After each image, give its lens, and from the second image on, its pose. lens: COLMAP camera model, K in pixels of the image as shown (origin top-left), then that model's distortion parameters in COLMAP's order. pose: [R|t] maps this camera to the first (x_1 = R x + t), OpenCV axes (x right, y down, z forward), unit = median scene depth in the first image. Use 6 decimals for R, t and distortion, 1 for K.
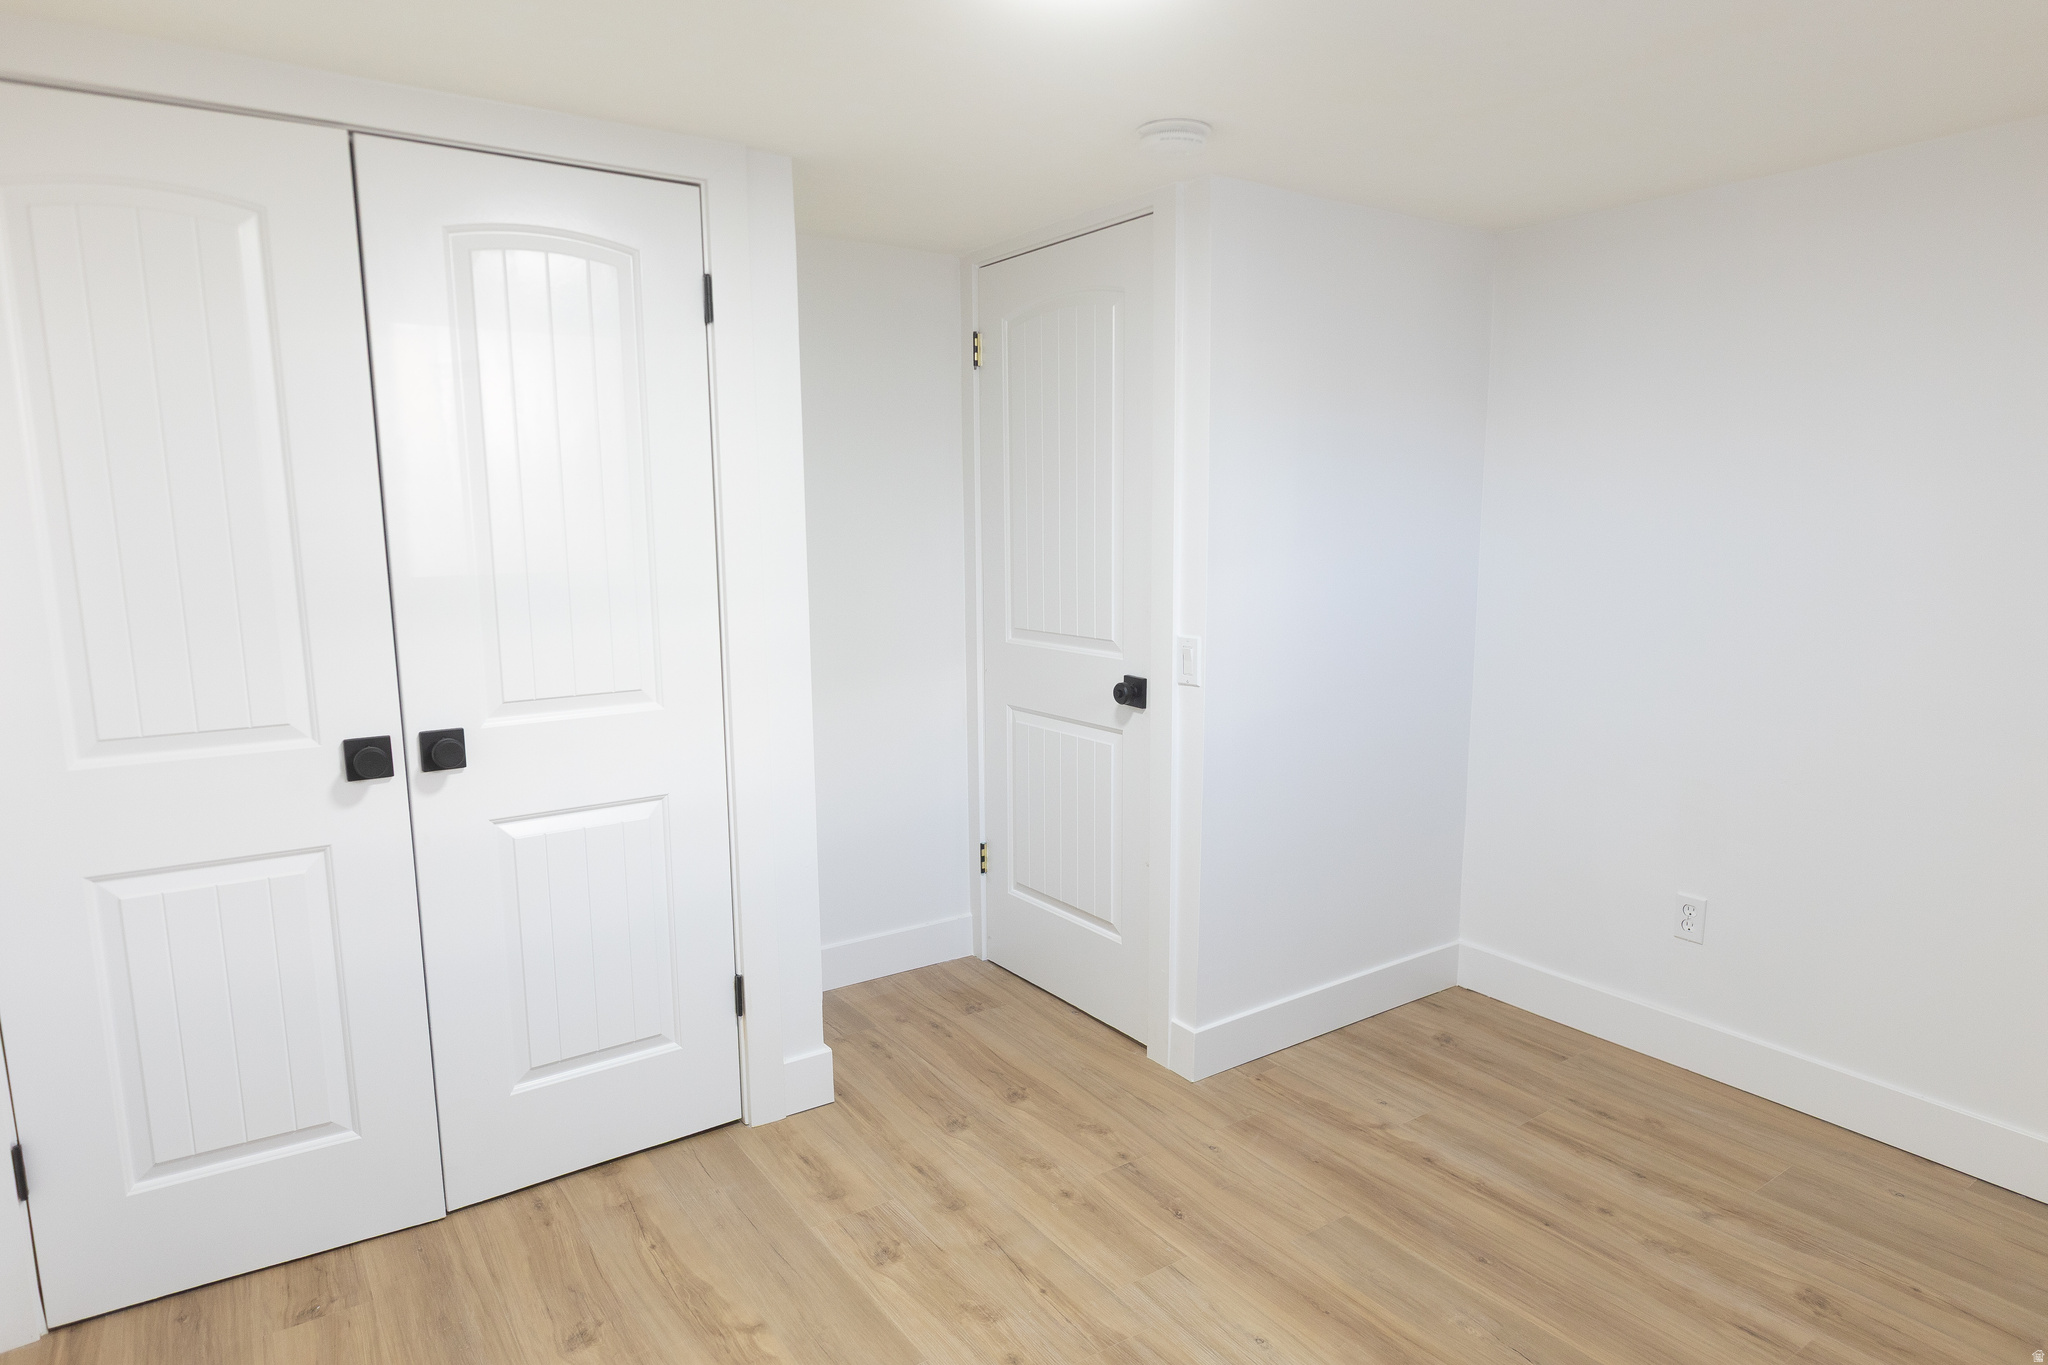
lens RADIAL K [[1163.4, 0, 1023.3], [0, 1163.4, 709.1], [0, 0, 1]] dist [0.000278, 0.000283]
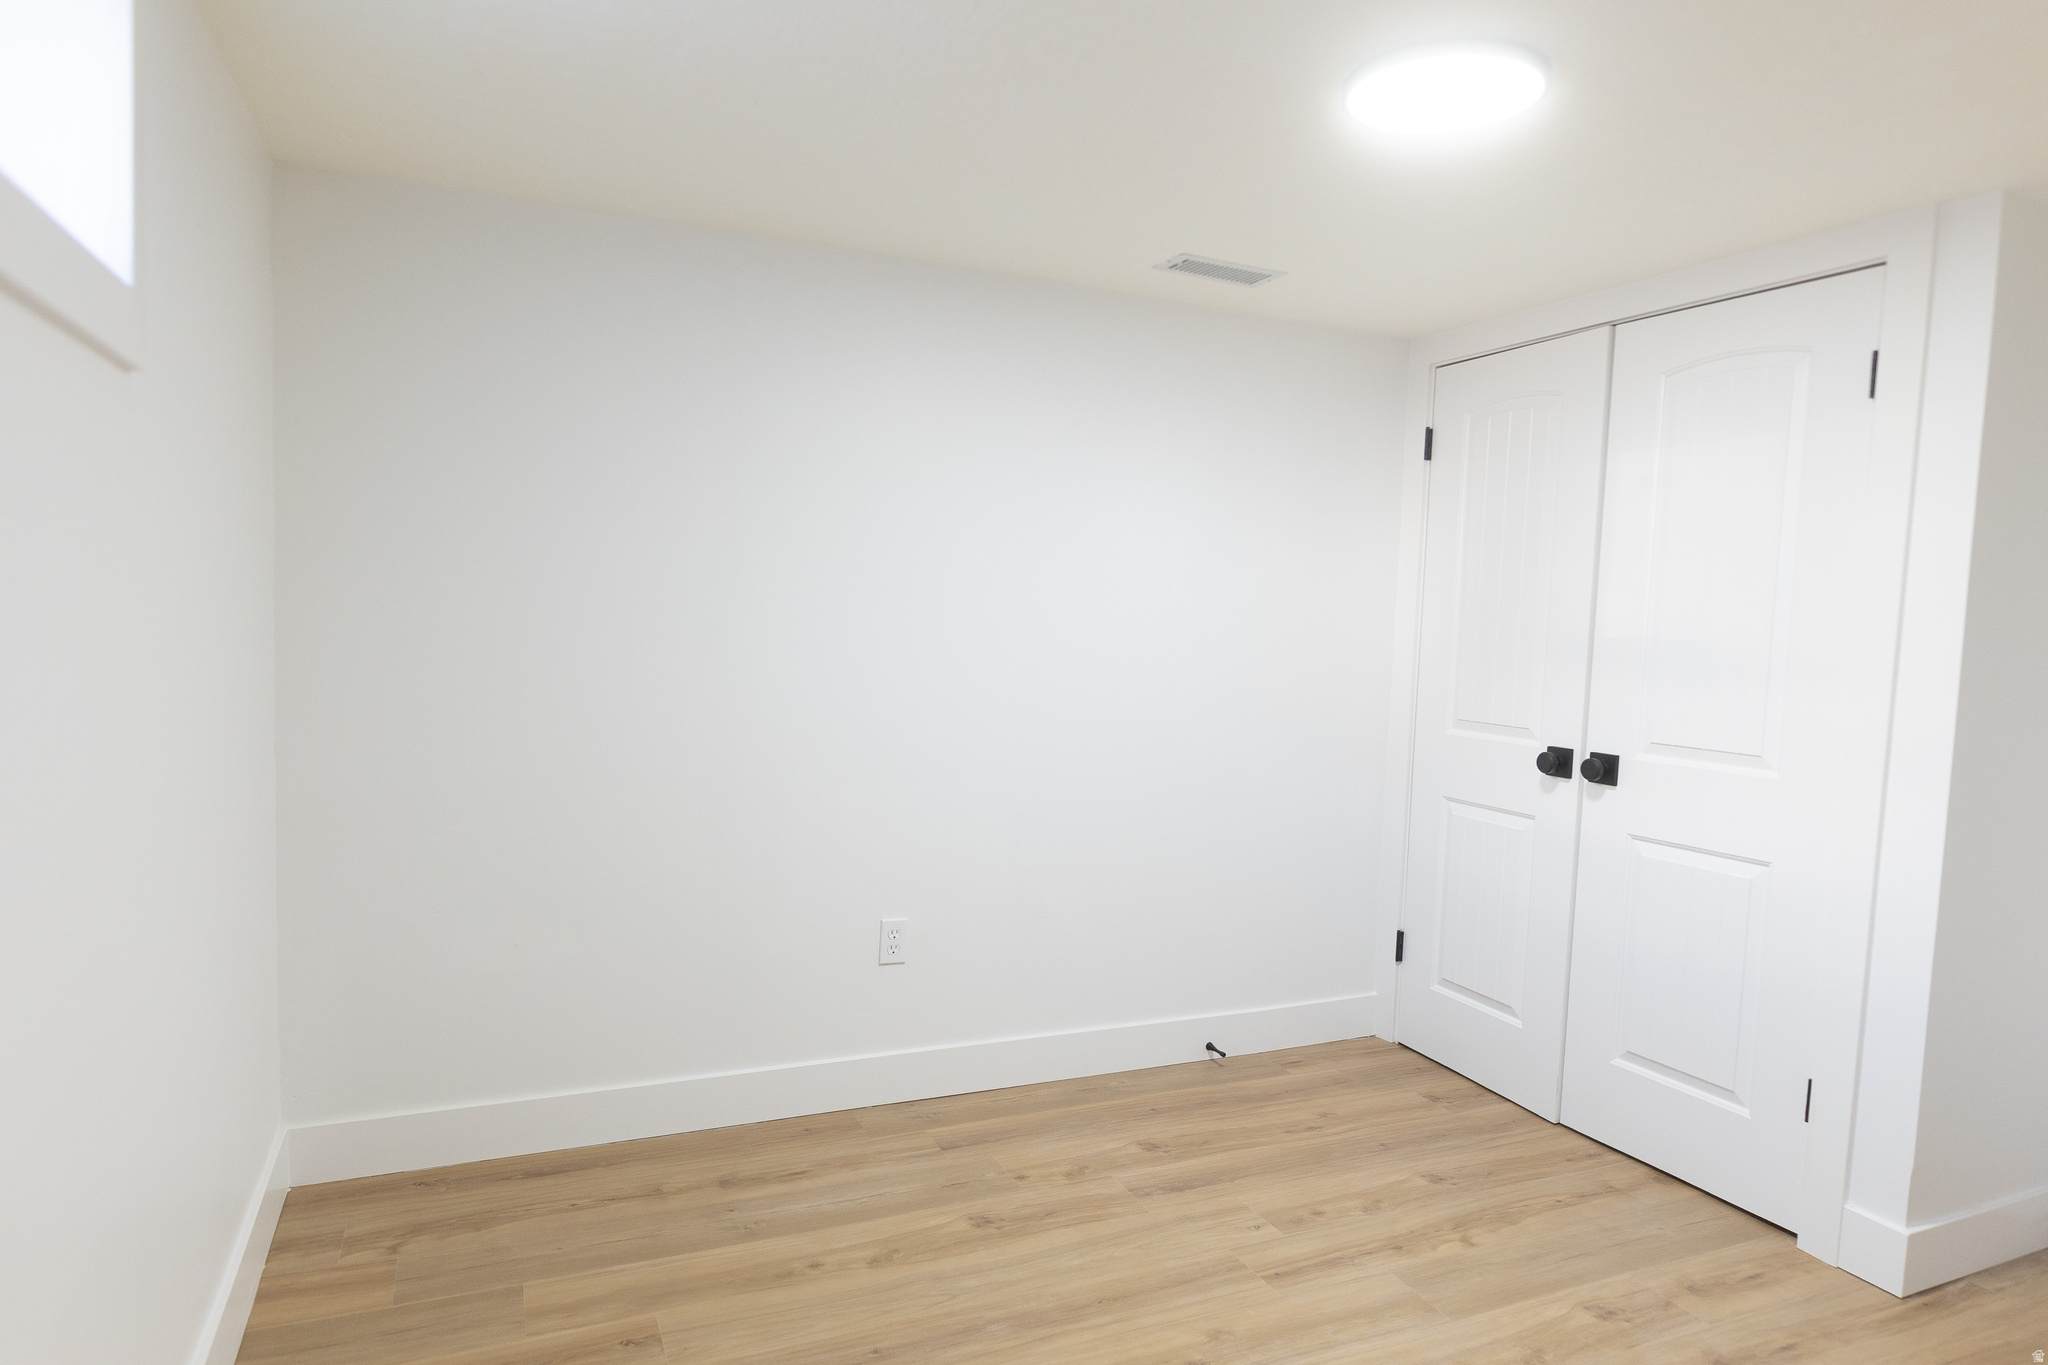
lens RADIAL K [[1195.6, 0, 1014.1], [0, 1195.6, 694.2], [0, 0, 1]] dist [0.001630, -0.000048]
pose [[-0.164740, 0.081741, -0.982944, 0.900656], [-0.179720, 0.977390, 0.111400, -0.075747], [0.969826, 0.195006, -0.146324, 0.525468]]
